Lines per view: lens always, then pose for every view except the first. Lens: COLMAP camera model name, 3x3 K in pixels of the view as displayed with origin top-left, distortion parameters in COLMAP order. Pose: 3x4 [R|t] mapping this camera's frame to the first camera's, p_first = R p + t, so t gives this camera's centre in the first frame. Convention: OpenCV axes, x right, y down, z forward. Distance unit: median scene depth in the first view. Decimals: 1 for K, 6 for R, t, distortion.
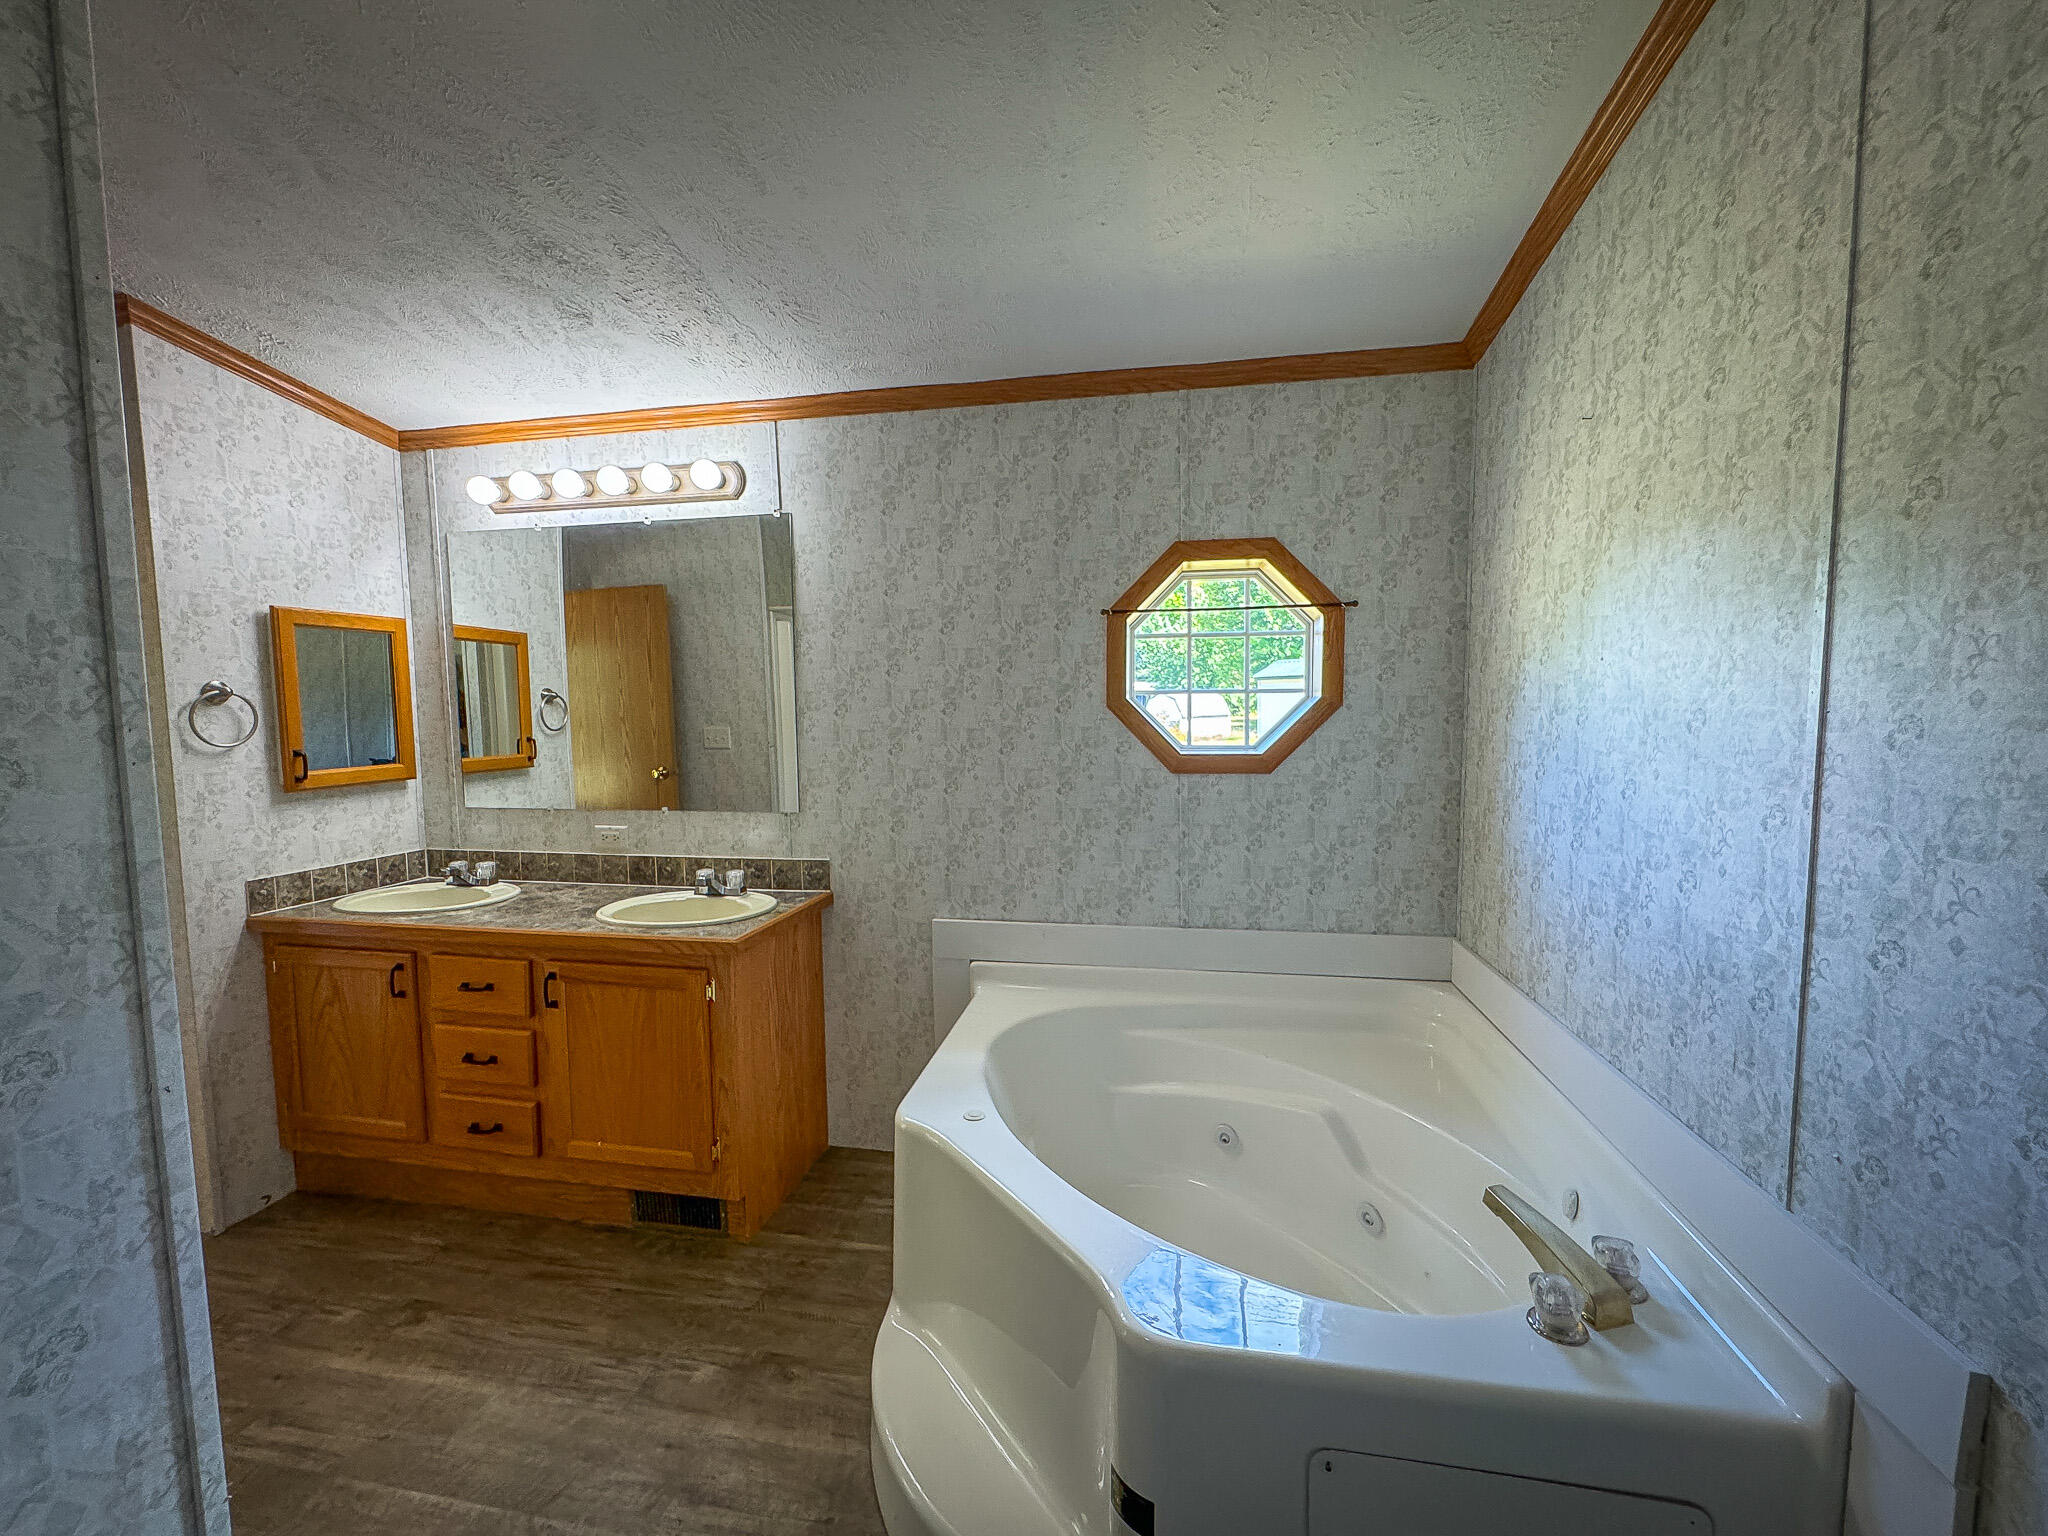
lens RADIAL K [[809.9, 0, 1027.3], [0, 809.9, 771.0], [0, 0, 1]] dist [-0.003481, -0.000470]
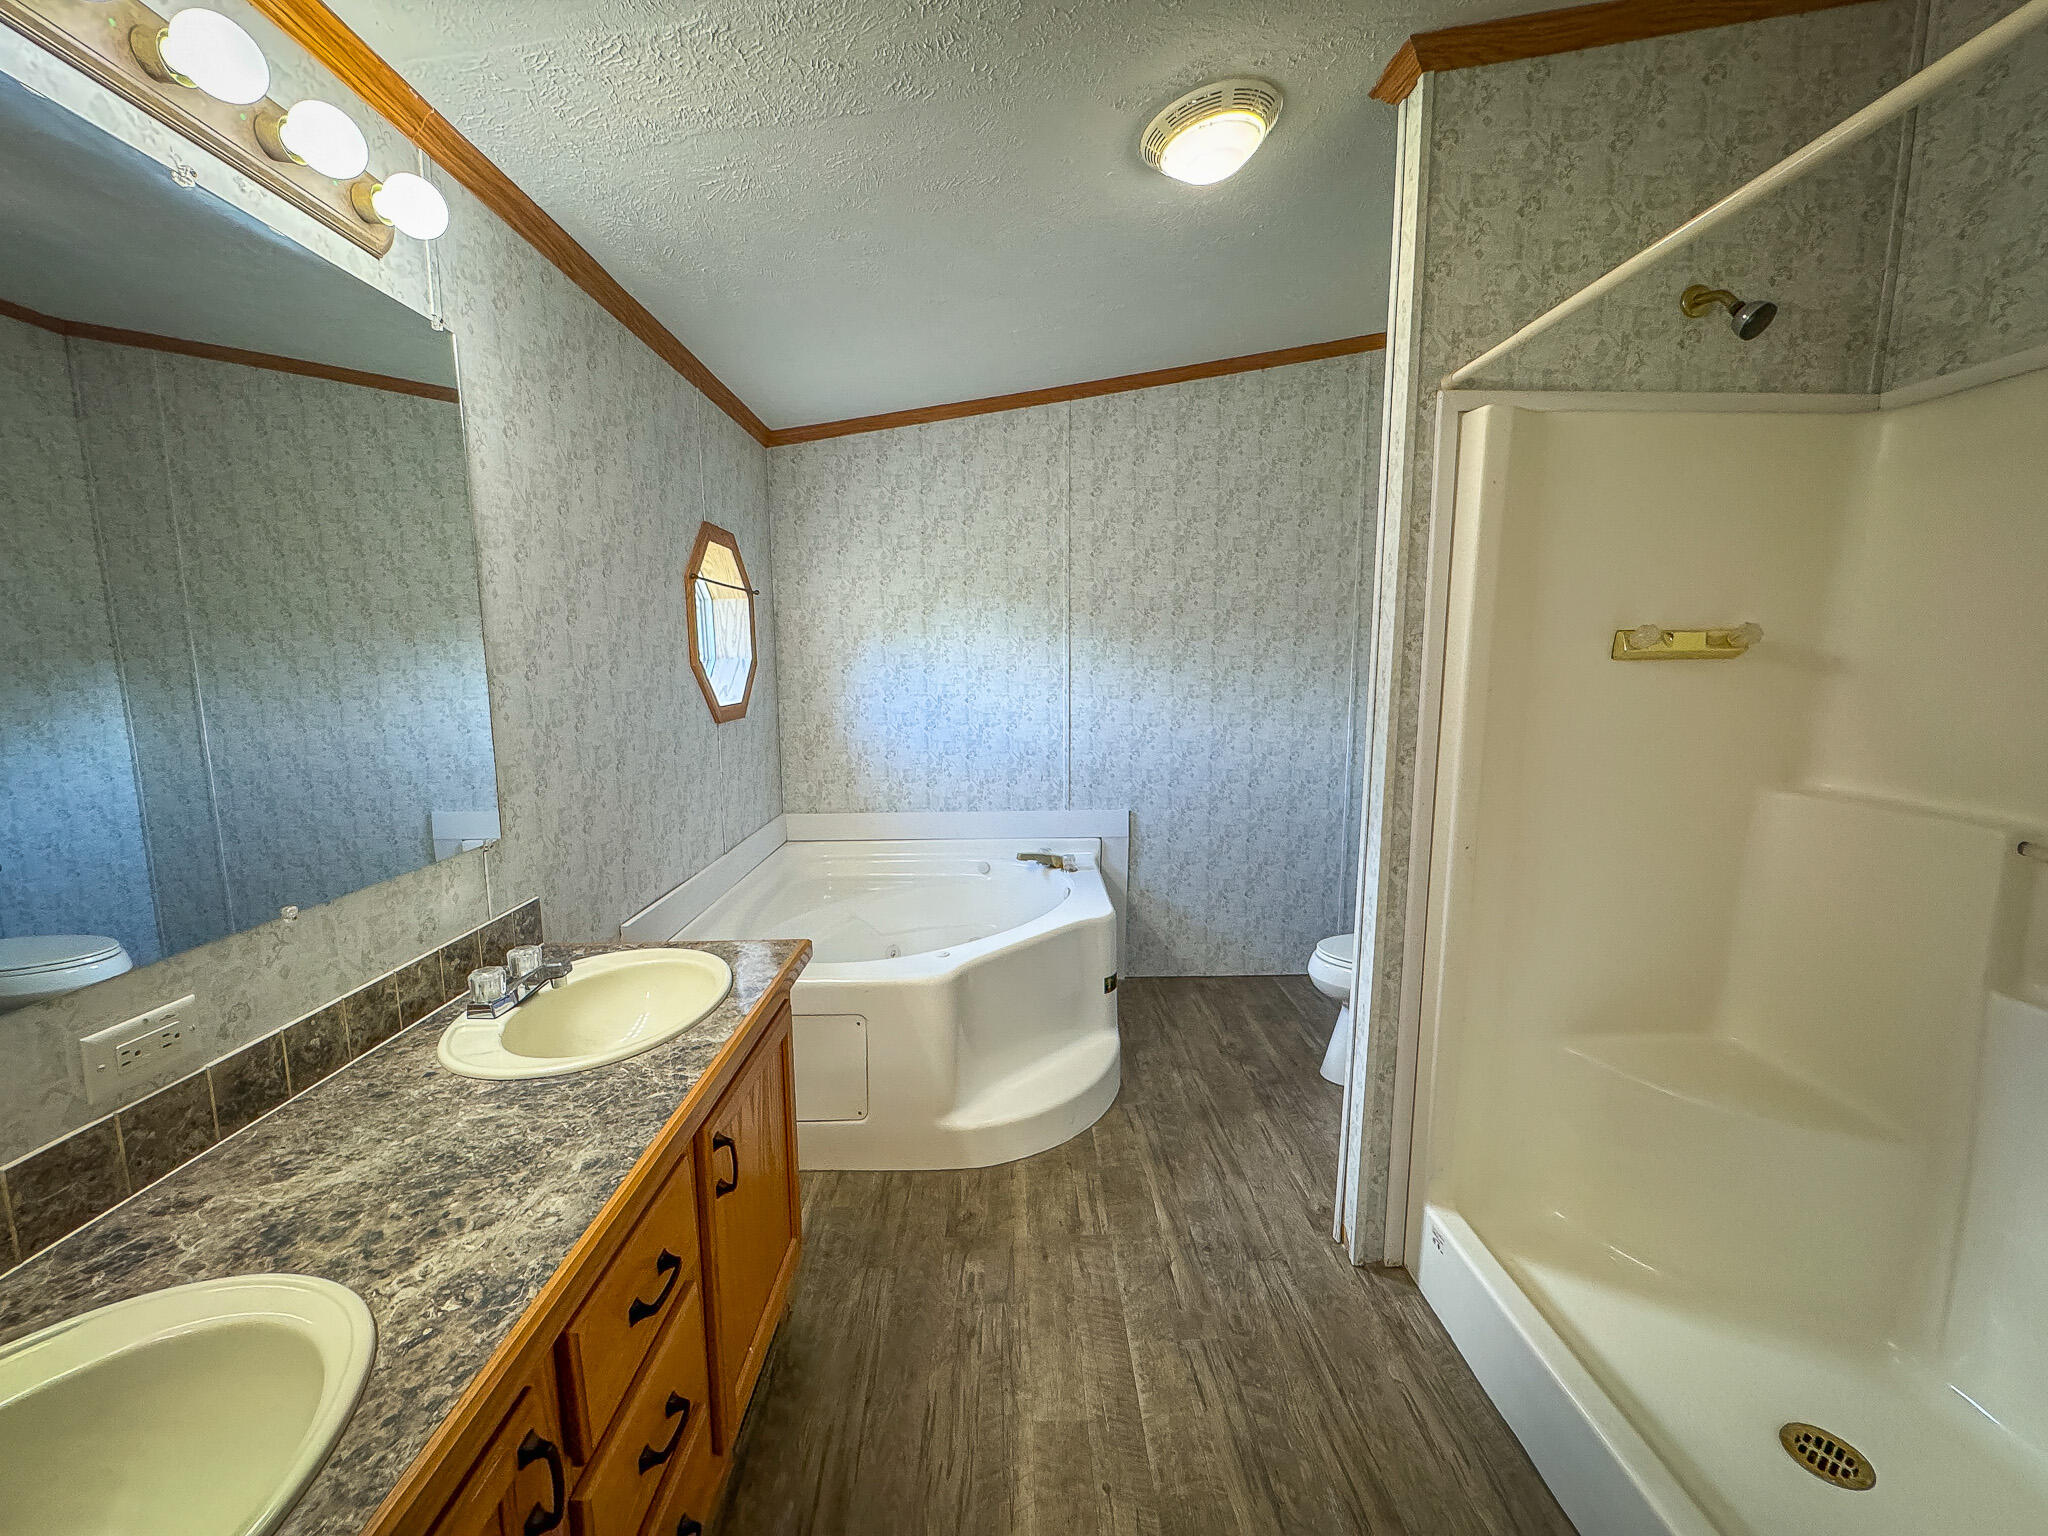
lens RADIAL K [[818.8, 0, 1025.4], [0, 818.8, 769.6], [0, 0, 1]] dist [-0.000698, -0.000500]
pose [[-0.195056, -0.125249, 0.972762, -1.422990], [0.081311, 0.986333, 0.143301, -0.086253], [-0.977416, 0.107048, -0.182206, 1.062406]]
